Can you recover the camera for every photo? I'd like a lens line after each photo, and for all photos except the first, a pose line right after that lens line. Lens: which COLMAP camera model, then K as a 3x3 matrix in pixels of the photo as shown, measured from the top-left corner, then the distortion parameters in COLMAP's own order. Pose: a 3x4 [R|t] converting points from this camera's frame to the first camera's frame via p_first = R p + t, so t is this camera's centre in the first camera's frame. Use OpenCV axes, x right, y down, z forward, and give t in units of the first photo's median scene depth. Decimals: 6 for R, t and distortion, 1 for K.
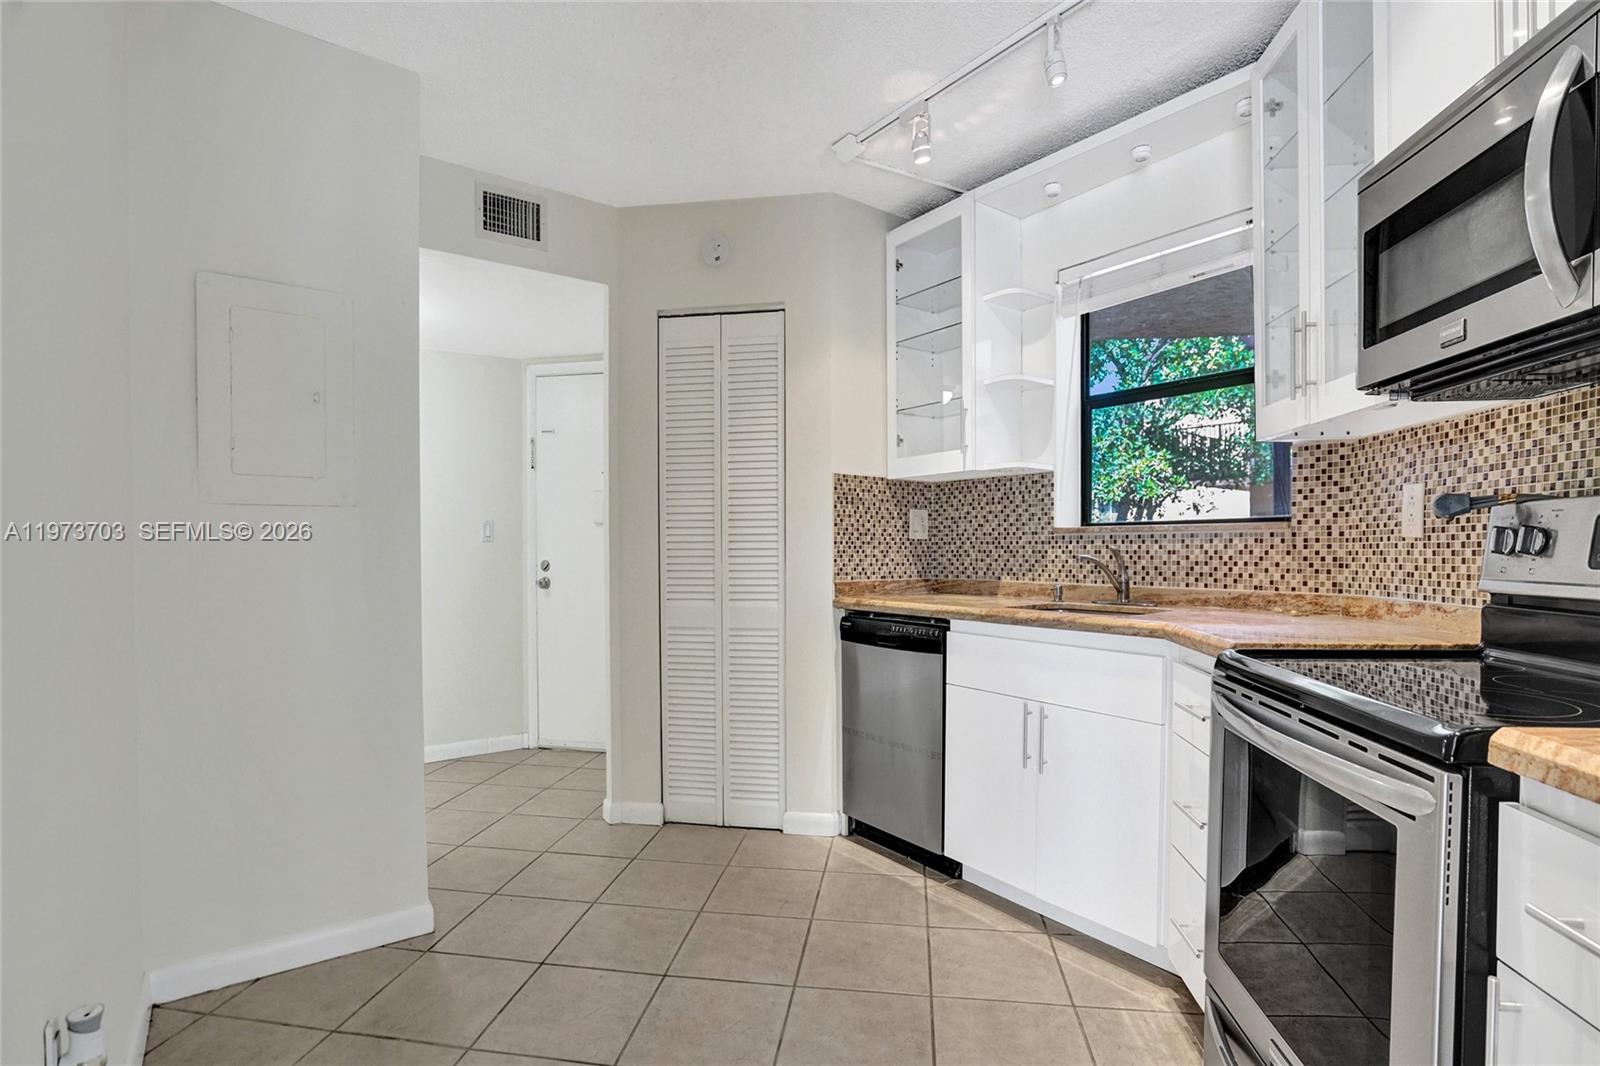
lens RADIAL K [[763.8, 0, 827.9], [0, 763.8, 565.5], [0, 0, 1]] dist [-0.016082, 0.000484]
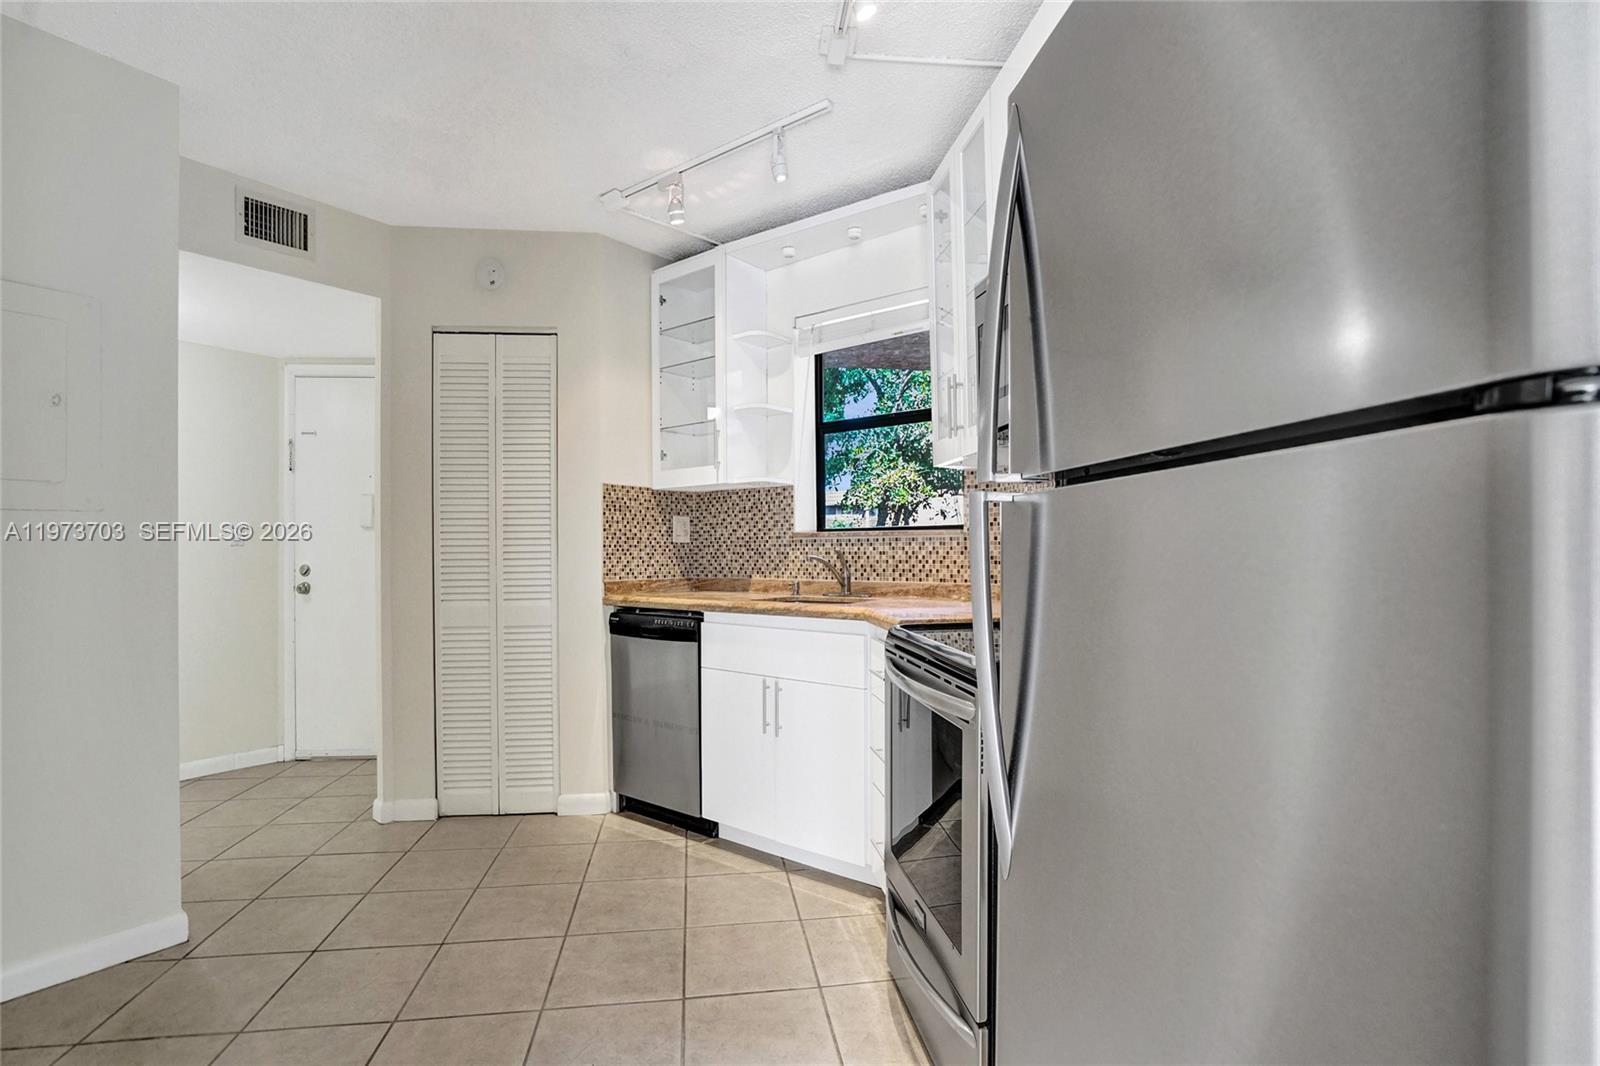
lens RADIAL K [[752.3, 0, 800.0], [0, 752.3, 550.1], [0, 0, 1]] dist [-0.039523, 0.019967]
pose [[0.969724, -0.004533, 0.244163, 0.023979], [0.010219, 0.999705, -0.022026, 0.003585], [-0.243991, 0.023854, 0.969484, -0.157682]]
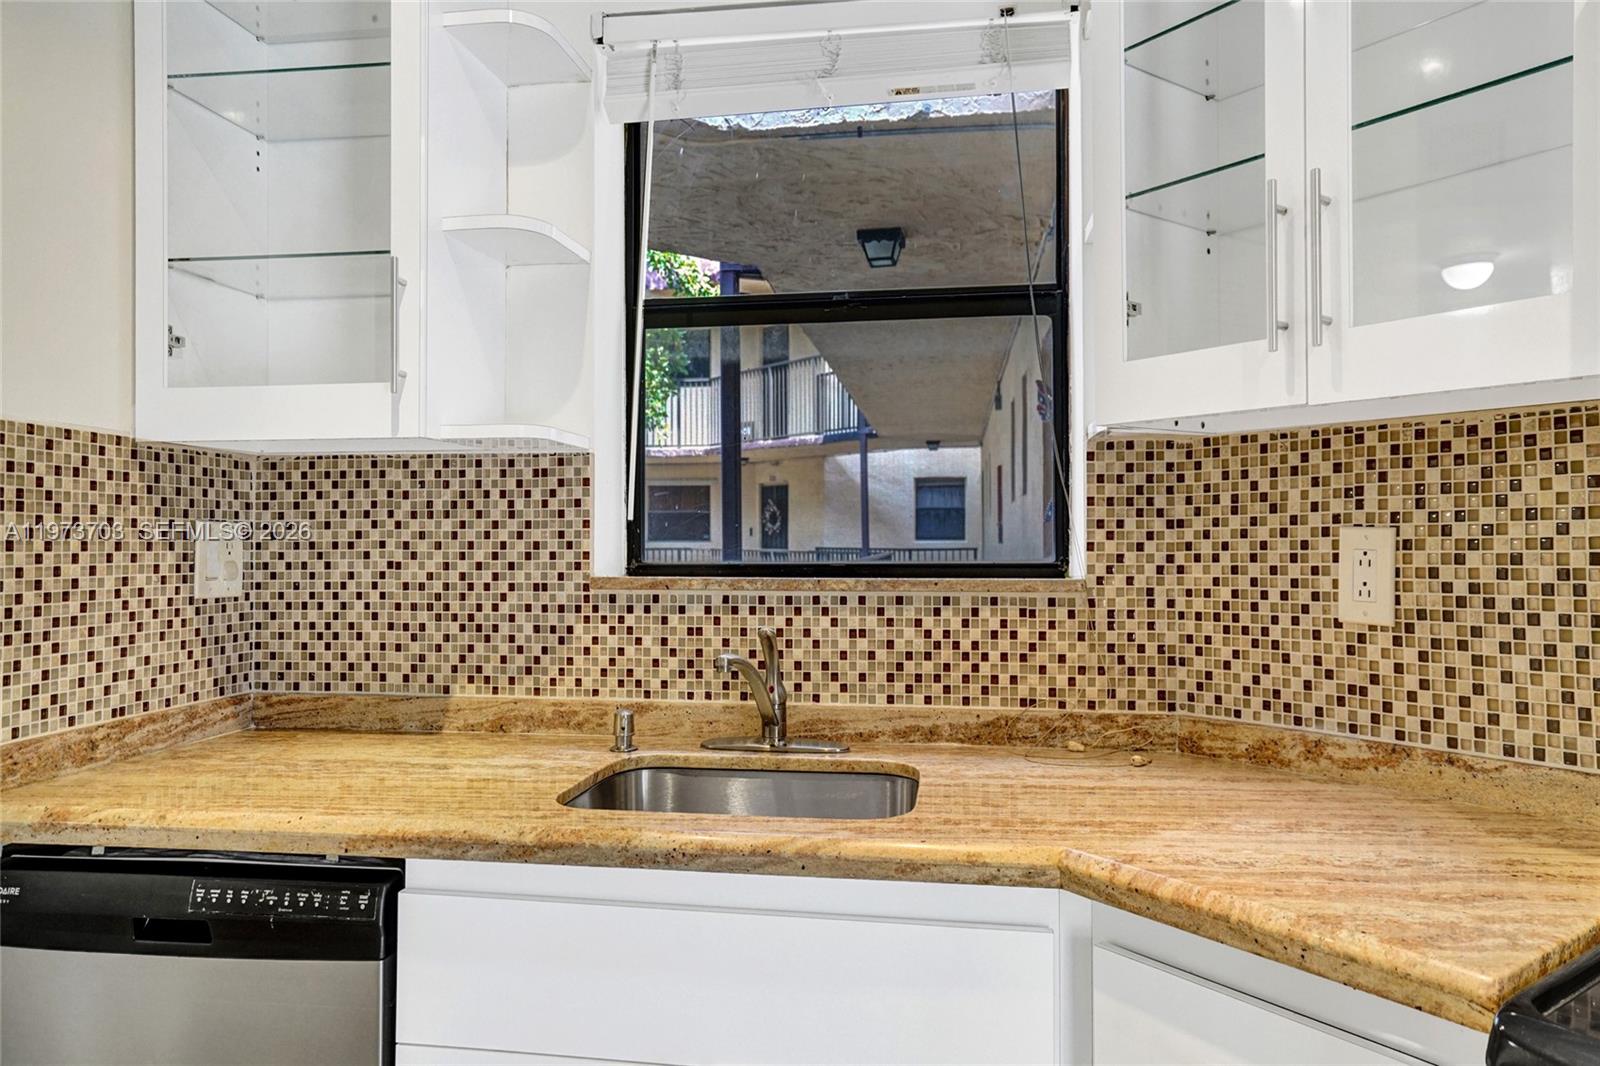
lens RADIAL K [[1055.7, 0, 796.5], [0, 1055.7, 521.4], [0, 0, 1]] dist [-0.004441, 0.044812]
pose [[0.731727, 0.013913, 0.681456, -0.047806], [0.013831, 0.999283, -0.035253, -0.068451], [-0.681458, 0.035220, 0.731009, 0.537850]]
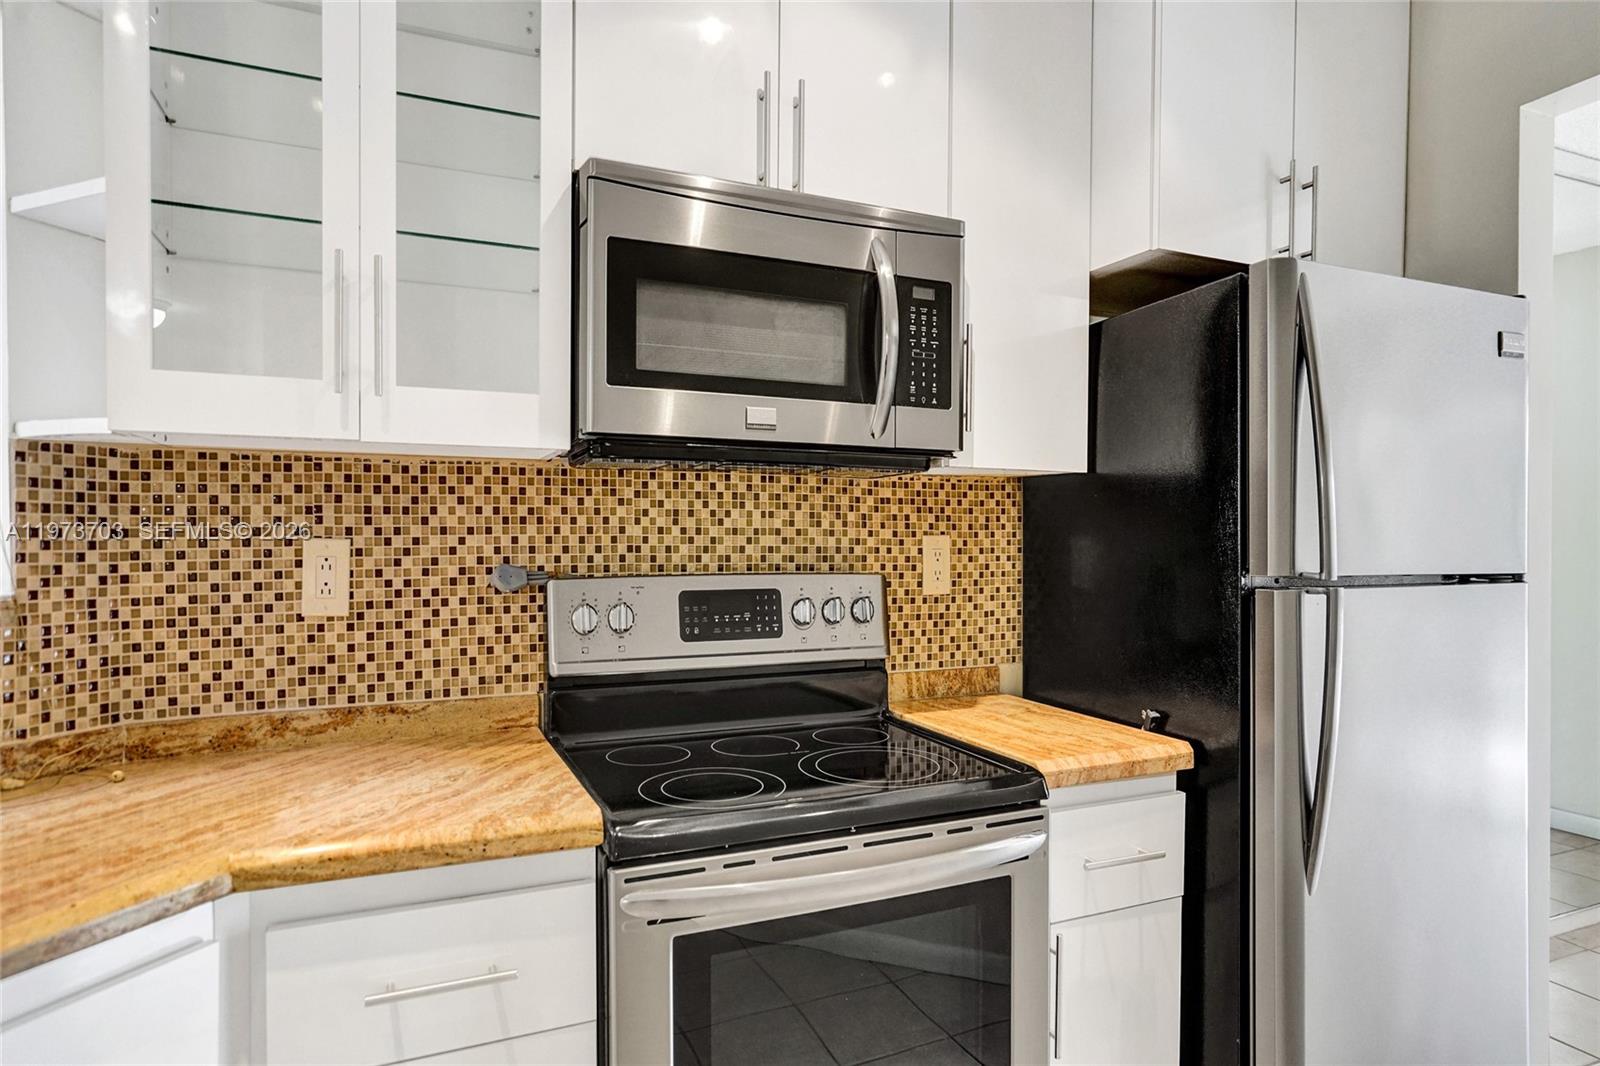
lens RADIAL K [[908.0, 0, 801.5], [0, 908.0, 548.2], [0, 0, 1]] dist [-0.018560, 0.021896]
pose [[-0.500992, -0.002589, 0.865448, -0.122502], [0.021592, 0.999647, 0.015490, -0.077458], [-0.865183, 0.026447, -0.500759, 0.780545]]
